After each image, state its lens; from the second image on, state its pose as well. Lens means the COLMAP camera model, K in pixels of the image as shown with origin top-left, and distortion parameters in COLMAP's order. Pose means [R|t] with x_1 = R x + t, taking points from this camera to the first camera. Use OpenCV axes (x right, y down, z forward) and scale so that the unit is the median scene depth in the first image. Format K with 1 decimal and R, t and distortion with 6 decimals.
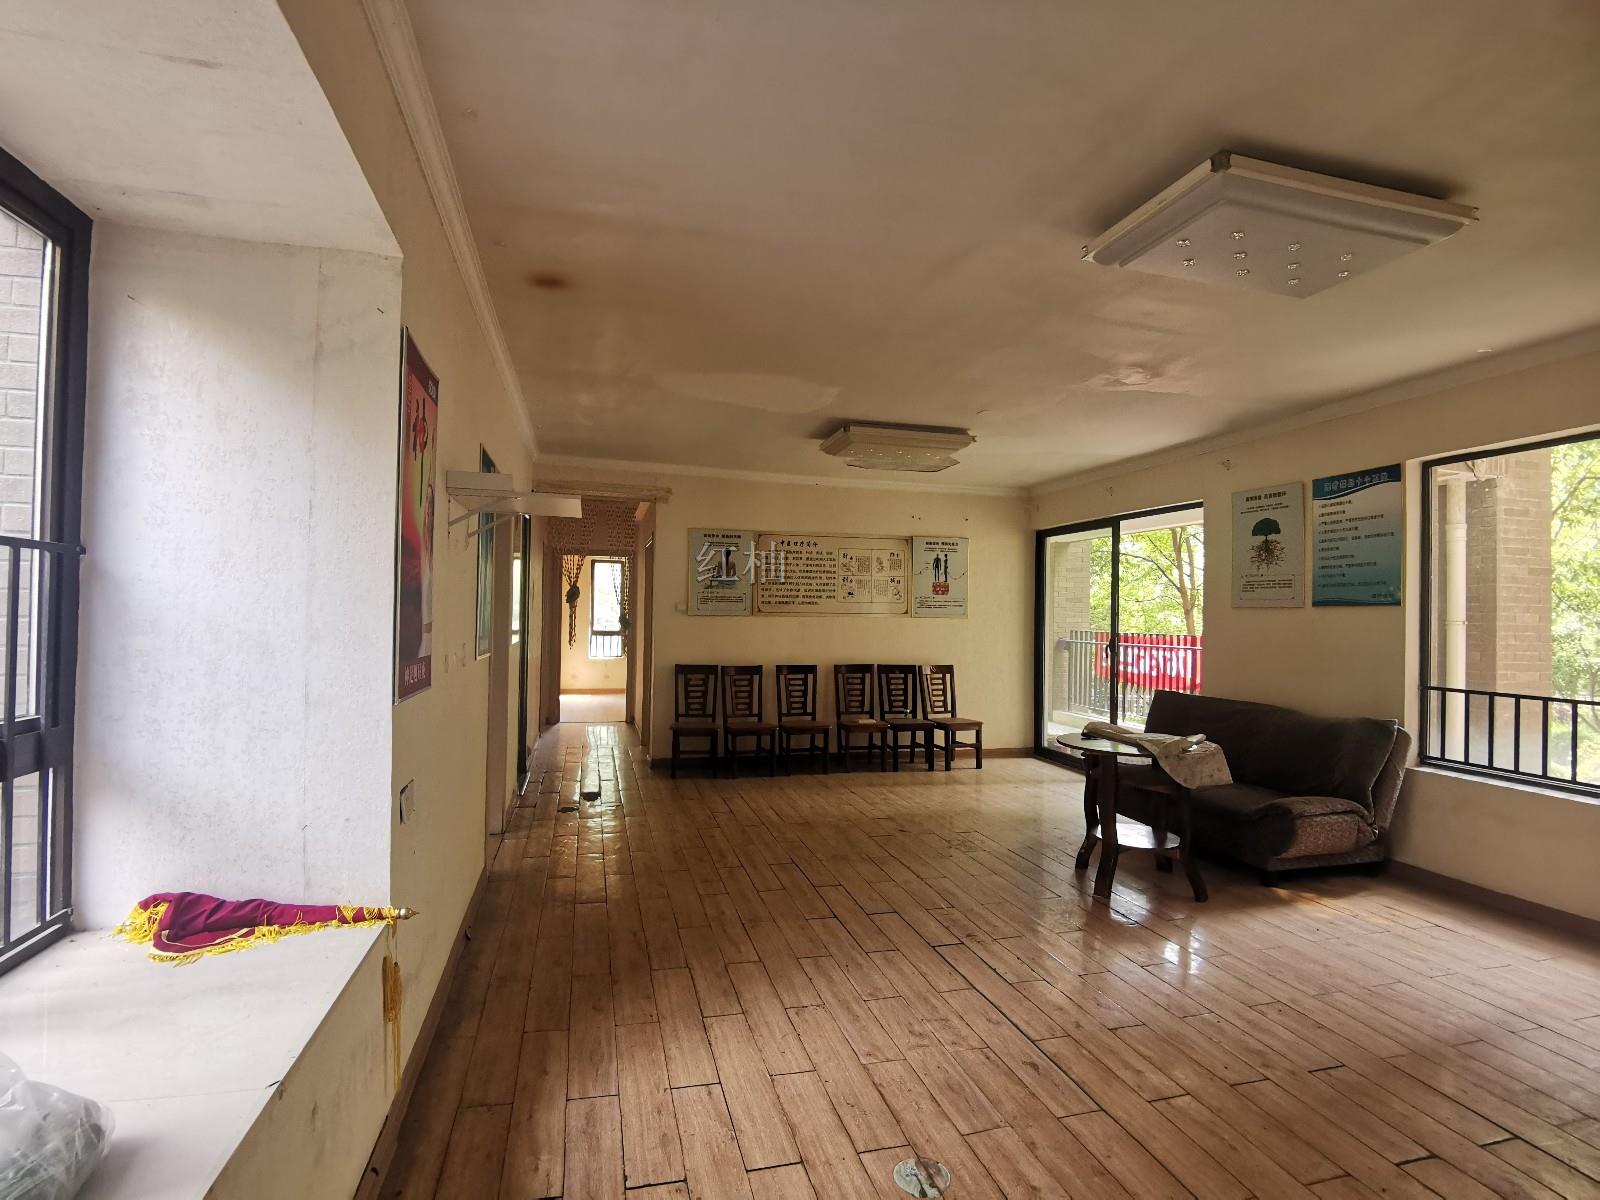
lens RADIAL K [[799.3, 0, 813.8], [0, 799.3, 603.2], [0, 0, 1]] dist [0.000950, 0.000429]
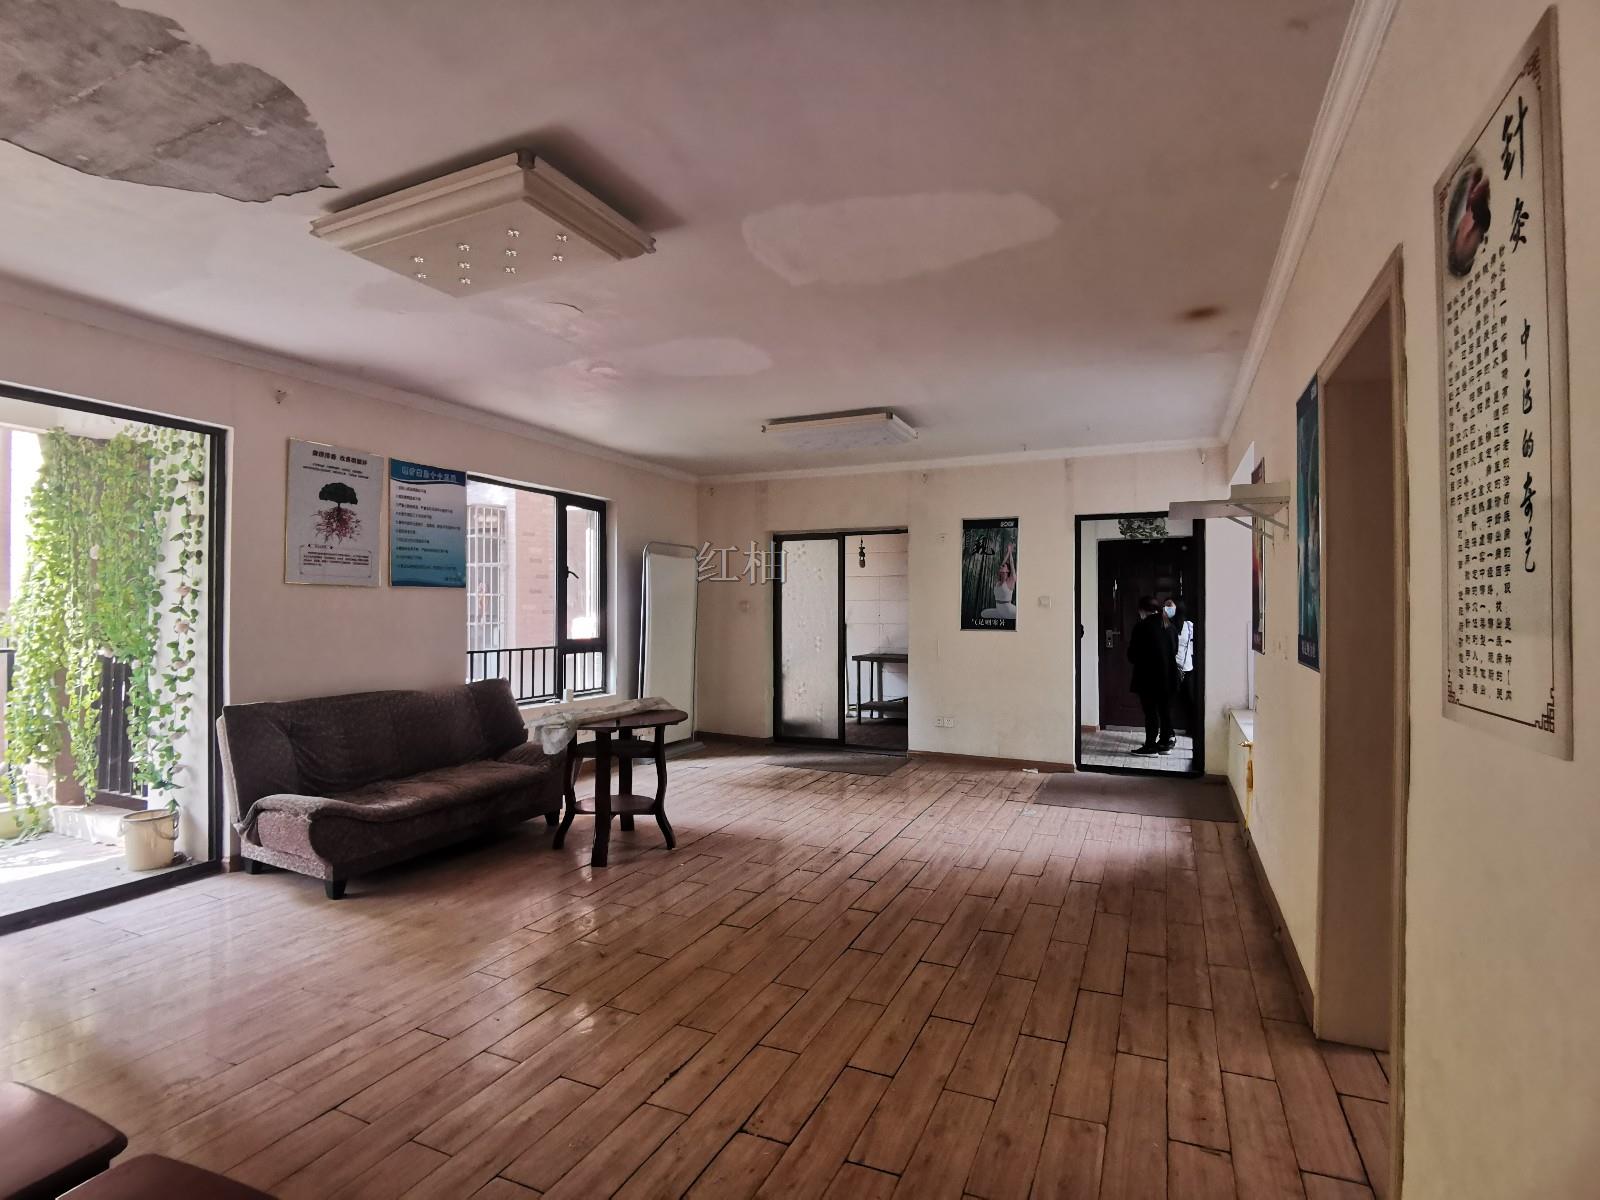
lens RADIAL K [[799.3, 0, 792.4], [0, 799.3, 599.6], [0, 0, 1]] dist [0.000950, 0.000429]
pose [[-0.760874, -0.012294, 0.648783, -0.442088], [-0.023672, 0.999681, -0.008818, 0.020010], [-0.648468, -0.022067, -0.760922, 1.562621]]
